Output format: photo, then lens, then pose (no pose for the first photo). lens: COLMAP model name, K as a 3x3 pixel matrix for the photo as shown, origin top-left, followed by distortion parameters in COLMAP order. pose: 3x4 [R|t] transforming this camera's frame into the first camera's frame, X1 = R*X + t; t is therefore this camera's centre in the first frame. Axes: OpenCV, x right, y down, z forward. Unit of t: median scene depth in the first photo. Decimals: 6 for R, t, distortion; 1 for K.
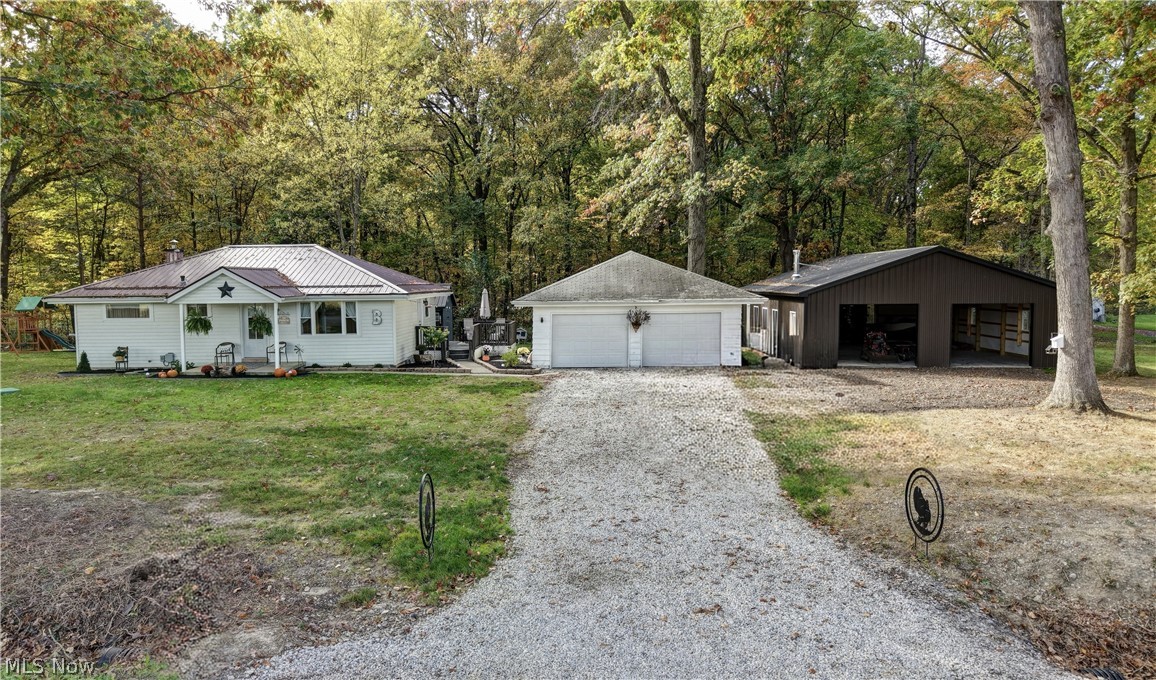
lens RADIAL K [[861.5, 0, 555.0], [0, 861.5, 342.1], [0, 0, 1]] dist [0.011305, 0.006689]
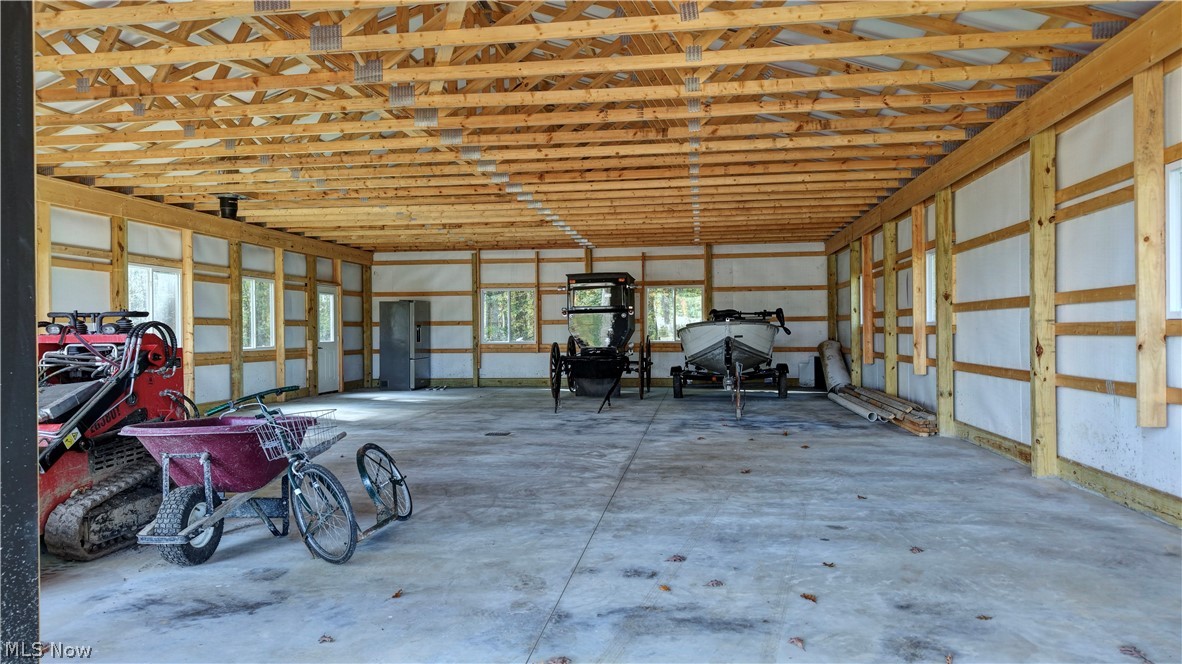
lens RADIAL K [[791.7, 0, 598.5], [0, 791.7, 330.3], [0, 0, 1]] dist [0.005073, 0.001525]
pose [[0.998013, 0.000125, -0.063007, 0.525196], [-0.004645, 0.997422, -0.071602, -0.002733], [0.062835, 0.071752, 0.995441, 1.000426]]
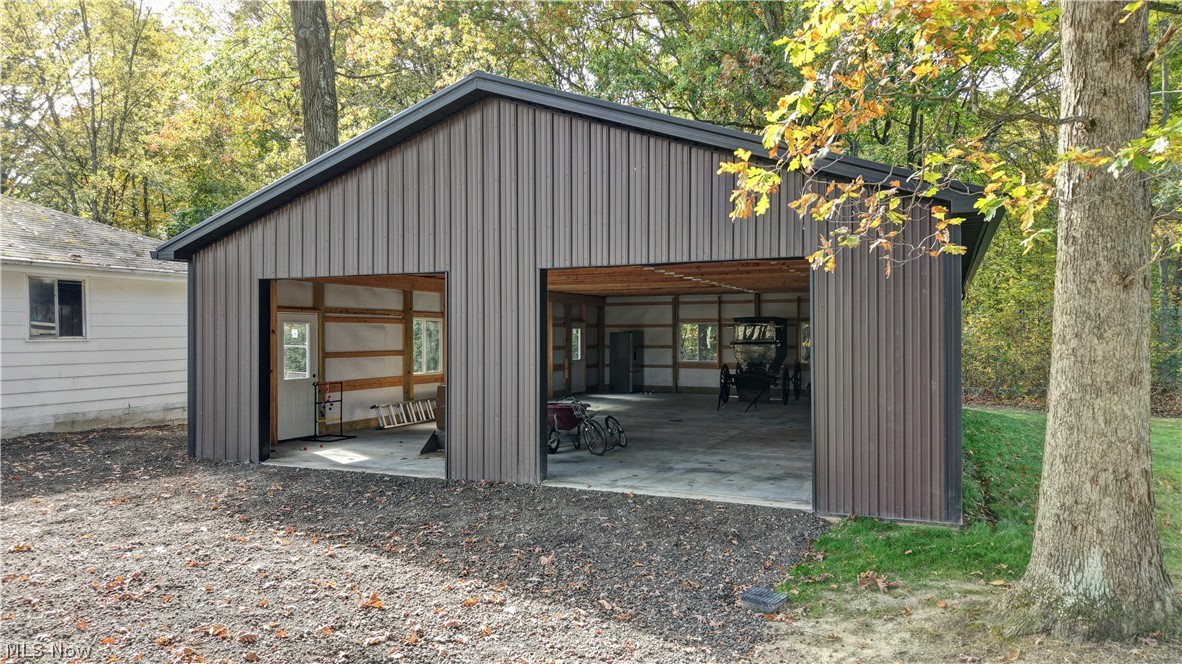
lens RADIAL K [[791.7, 0, 598.5], [0, 791.7, 330.3], [0, 0, 1]] dist [0.005073, 0.001525]
pose [[0.942400, 0.007107, -0.334413, 0.591932], [-0.032515, 0.996986, -0.070444, -0.005510], [0.332904, 0.077260, 0.939790, 0.792840]]
